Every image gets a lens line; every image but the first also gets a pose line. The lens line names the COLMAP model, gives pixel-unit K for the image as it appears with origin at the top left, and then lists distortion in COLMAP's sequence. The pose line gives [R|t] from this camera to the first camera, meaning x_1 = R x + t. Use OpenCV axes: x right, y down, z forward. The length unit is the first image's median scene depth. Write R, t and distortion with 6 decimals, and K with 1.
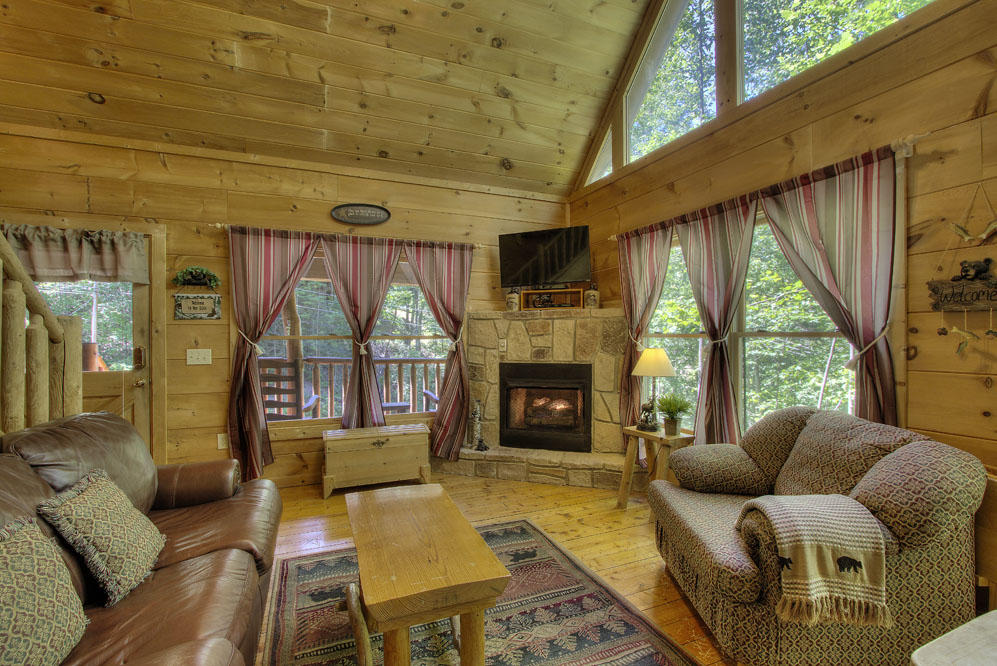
lens RADIAL K [[453.4, 0, 497.2], [0, 453.4, 336.6], [0, 0, 1]] dist [-0.022583, 0.005169]
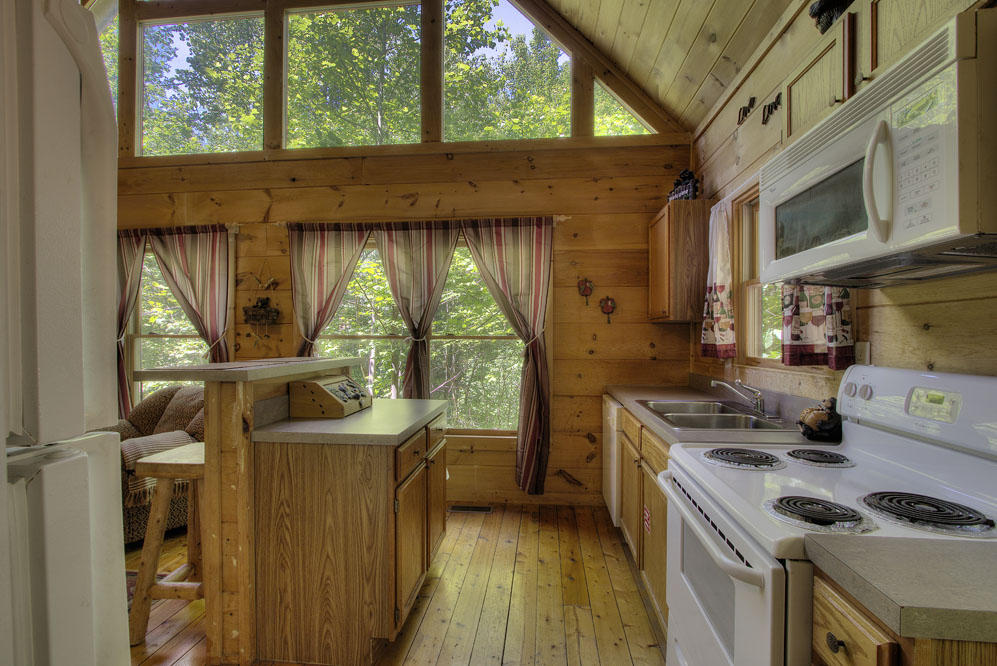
lens RADIAL K [[453.4, 0, 497.2], [0, 453.4, 336.6], [0, 0, 1]] dist [-0.022583, 0.005169]
pose [[0.472703, 0.002303, 0.881219, -0.115786], [-0.001135, 0.999997, -0.002005, -0.002048], [-0.881221, -0.000053, 0.472704, -0.631898]]
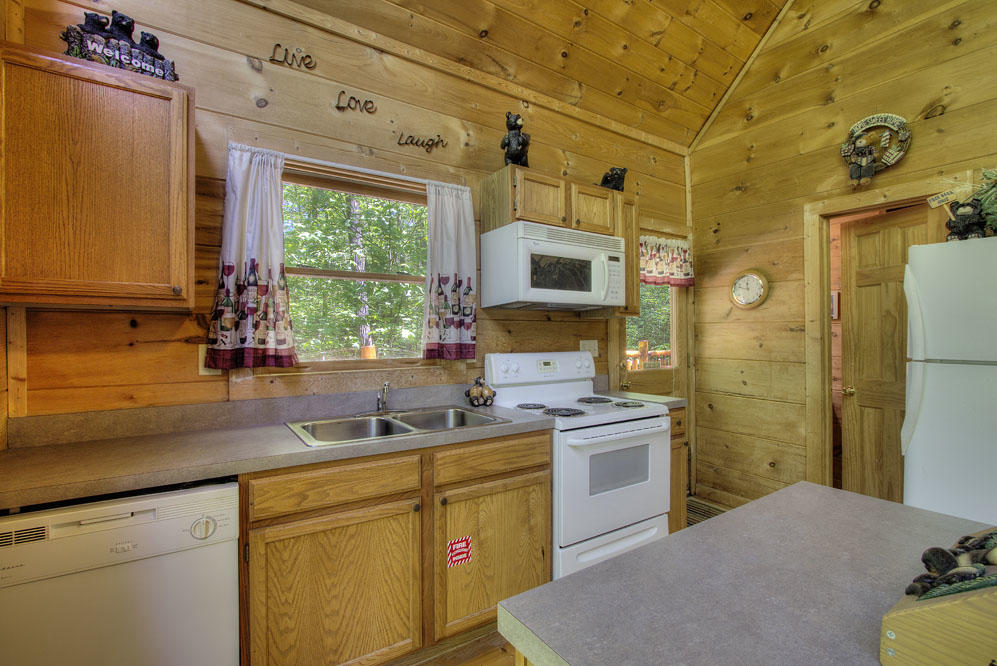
lens RADIAL K [[453.4, 0, 497.2], [0, 453.4, 336.6], [0, 0, 1]] dist [-0.022583, 0.005169]
pose [[-0.982290, 0.007605, -0.187214, 0.851050], [0.007299, 0.999971, 0.002326, -0.006803], [0.187226, 0.000918, -0.982316, 0.248809]]
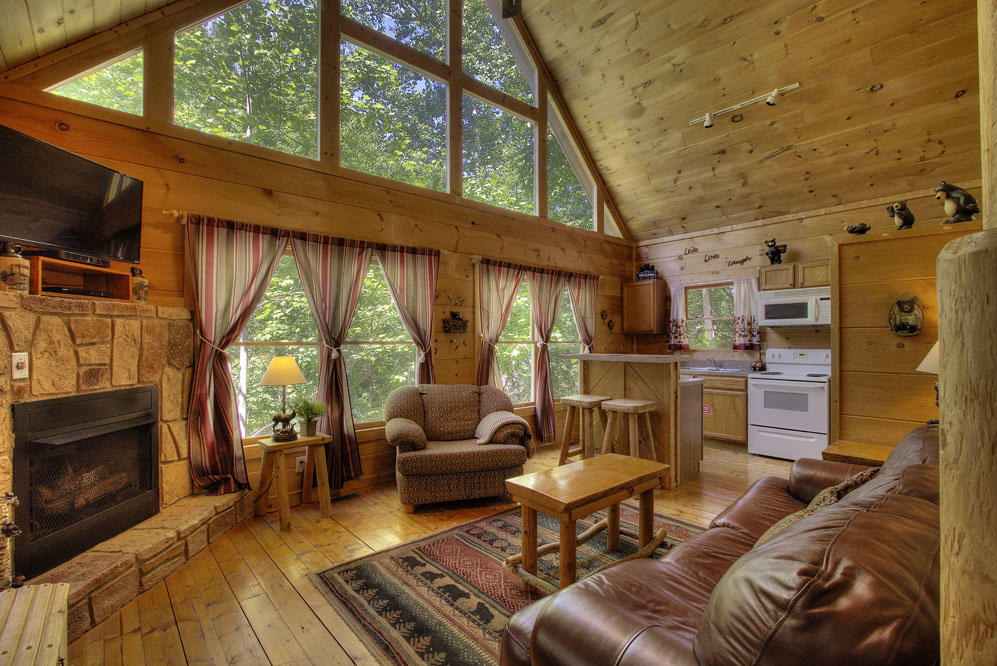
lens RADIAL K [[453.4, 0, 497.2], [0, 453.4, 336.6], [0, 0, 1]] dist [-0.022583, 0.005169]
pose [[-0.316207, 0.011144, 0.948625, -1.053073], [0.004213, 0.999938, -0.010342, -0.007789], [-0.948681, 0.000727, -0.316234, 1.243084]]
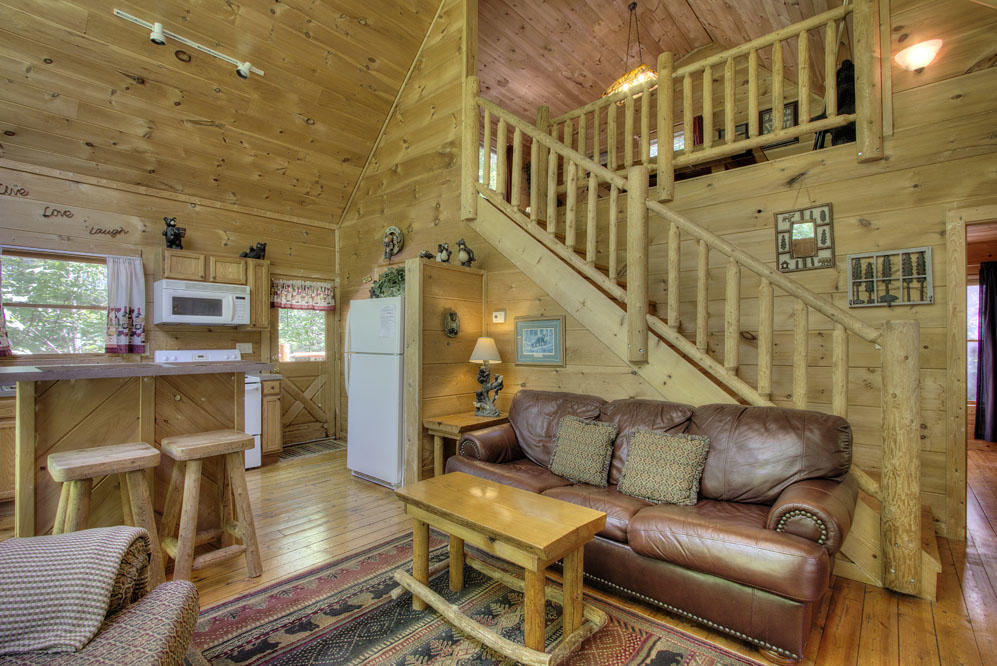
lens RADIAL K [[453.4, 0, 497.2], [0, 453.4, 336.6], [0, 0, 1]] dist [-0.022583, 0.005169]
pose [[-0.900015, -0.000693, -0.435859, 0.219542], [0.001618, 0.999987, -0.004932, -0.010677], [0.435857, -0.005144, -0.900001, 1.471516]]
